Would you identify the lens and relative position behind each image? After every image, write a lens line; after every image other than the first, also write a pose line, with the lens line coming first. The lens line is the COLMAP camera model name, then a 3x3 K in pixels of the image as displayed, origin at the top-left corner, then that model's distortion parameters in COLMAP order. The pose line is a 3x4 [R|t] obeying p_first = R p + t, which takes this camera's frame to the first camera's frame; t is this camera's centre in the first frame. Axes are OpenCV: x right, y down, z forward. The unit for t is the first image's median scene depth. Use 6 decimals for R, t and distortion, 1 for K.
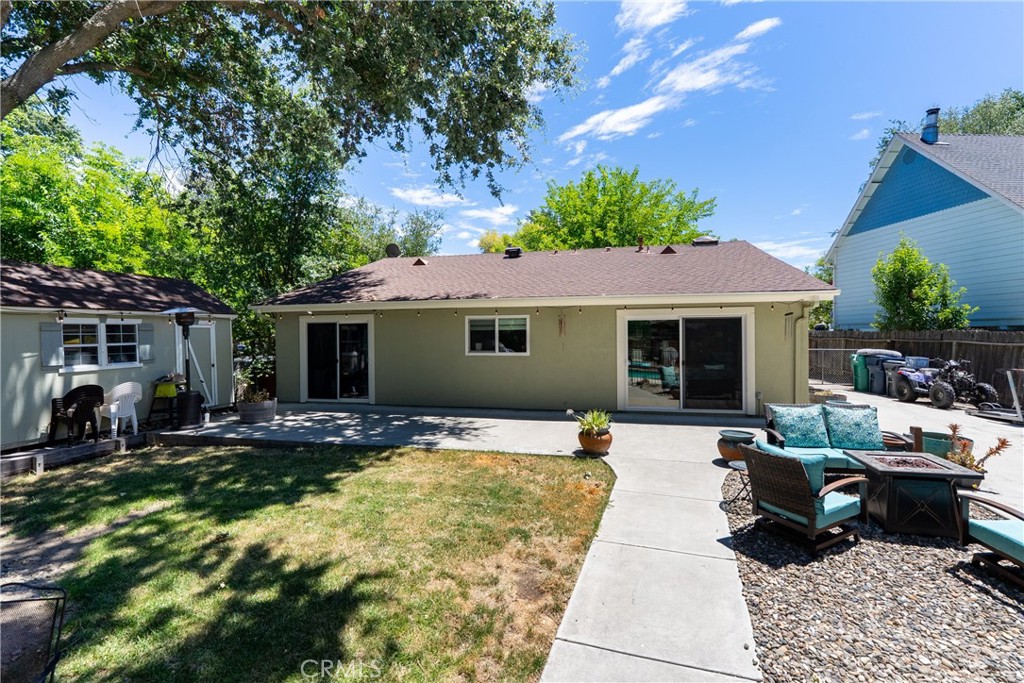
lens RADIAL K [[460.8, 0, 512.2], [0, 460.8, 339.0], [0, 0, 1]] dist [-0.003700, 0.001278]
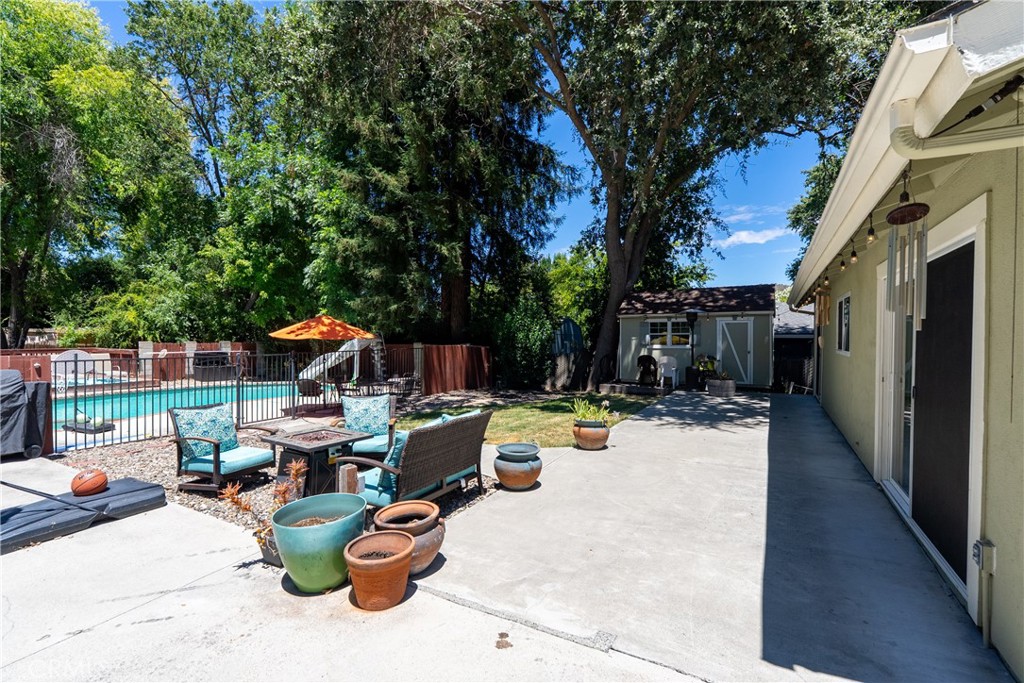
lens RADIAL K [[456.9, 0, 514.6], [0, 456.9, 342.0], [0, 0, 1]] dist [-0.004476, 0.000033]
pose [[-0.279694, 0.019525, -0.959891, 0.915574], [-0.007720, 0.999715, 0.022584, 0.008293], [0.960058, 0.013727, -0.279463, 0.926734]]
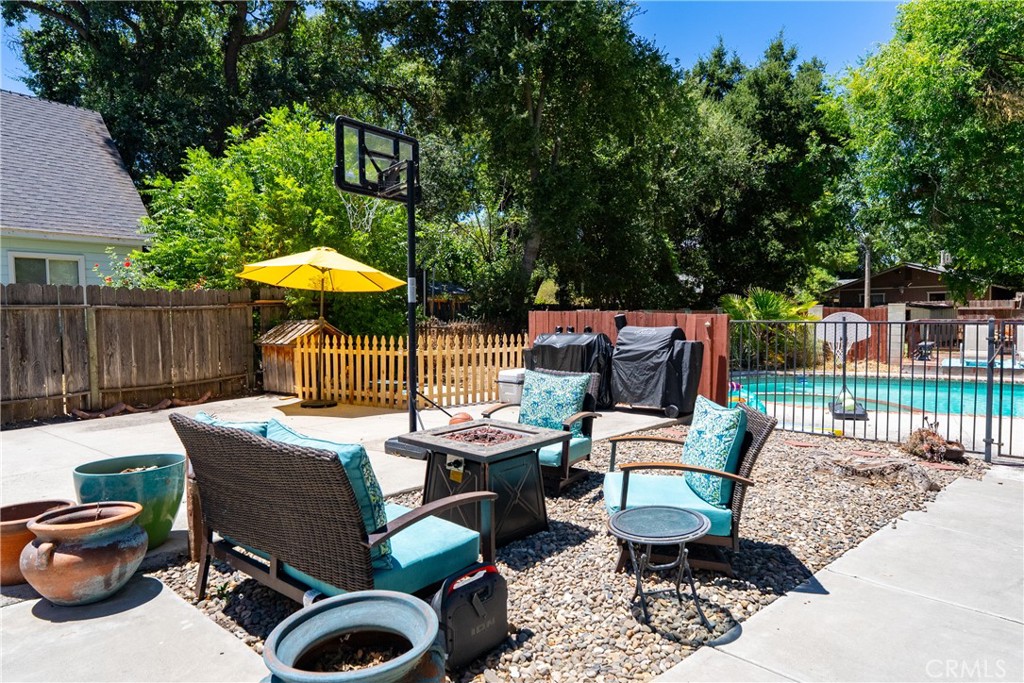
lens RADIAL K [[596.0, 0, 512.6], [0, 596.0, 338.7], [0, 0, 1]] dist [-0.003089, 0.000440]
pose [[-0.888617, -0.003367, 0.458638, 0.227340], [0.018592, 0.998887, 0.043356, 0.048434], [-0.458274, 0.047054, -0.887565, 0.919596]]
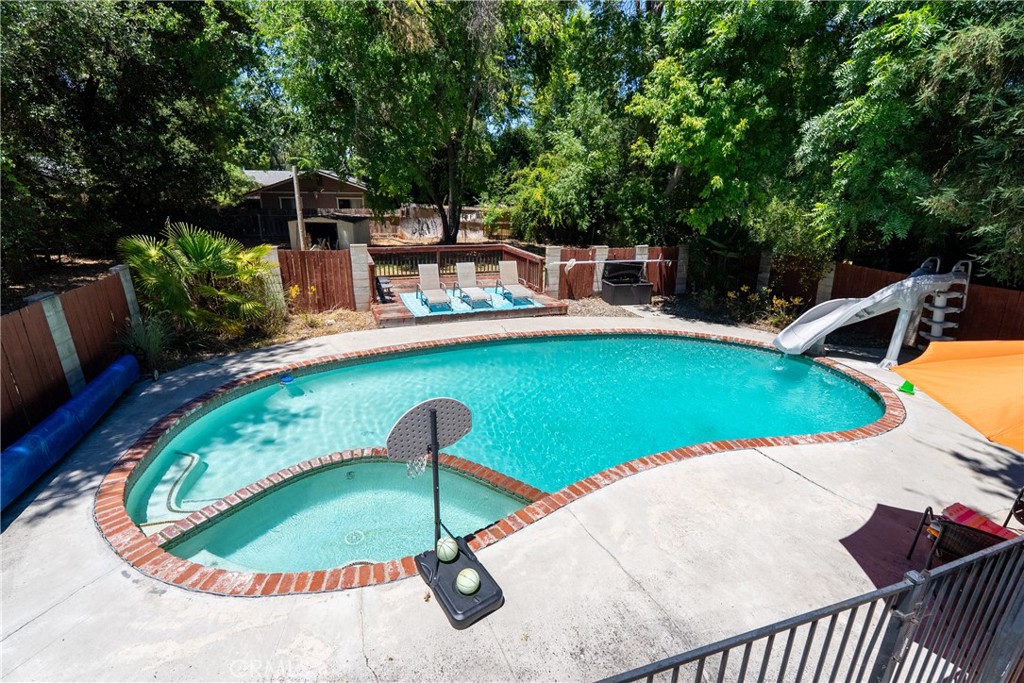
lens RADIAL K [[460.8, 0, 512.2], [0, 460.8, 339.0], [0, 0, 1]] dist [-0.003700, 0.001278]
pose [[-0.859588, 0.149949, -0.488492, 0.323237], [-0.012535, 0.949499, 0.313519, -0.131082], [0.510834, 0.275620, -0.814298, 0.018297]]
